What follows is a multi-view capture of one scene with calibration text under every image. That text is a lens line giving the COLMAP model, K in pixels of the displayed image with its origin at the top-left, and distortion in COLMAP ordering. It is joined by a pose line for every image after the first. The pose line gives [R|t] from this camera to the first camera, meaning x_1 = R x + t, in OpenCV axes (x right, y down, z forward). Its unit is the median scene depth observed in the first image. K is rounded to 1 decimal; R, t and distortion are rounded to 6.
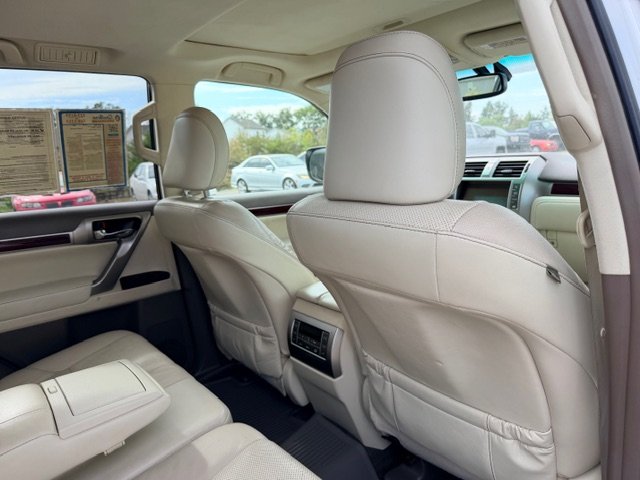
lens RADIAL K [[459.4, 0, 321.2], [0, 459.4, 235.6], [0, 0, 1]] dist [0.024683, -0.008295]
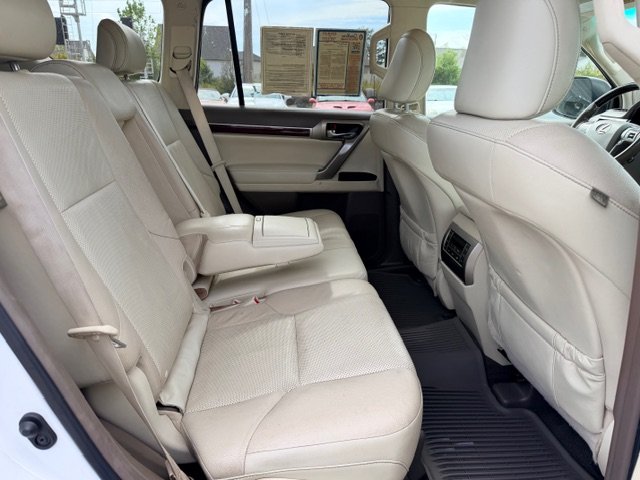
lens RADIAL K [[459.4, 0, 317.4], [0, 459.4, 238.5], [0, 0, 1]] dist [0.024683, -0.008295]
pose [[0.823500, 0.254631, -0.506962, 0.224241], [-0.174514, 0.963983, 0.200700, 0.030478], [0.539807, -0.076805, 0.838277, -0.107993]]
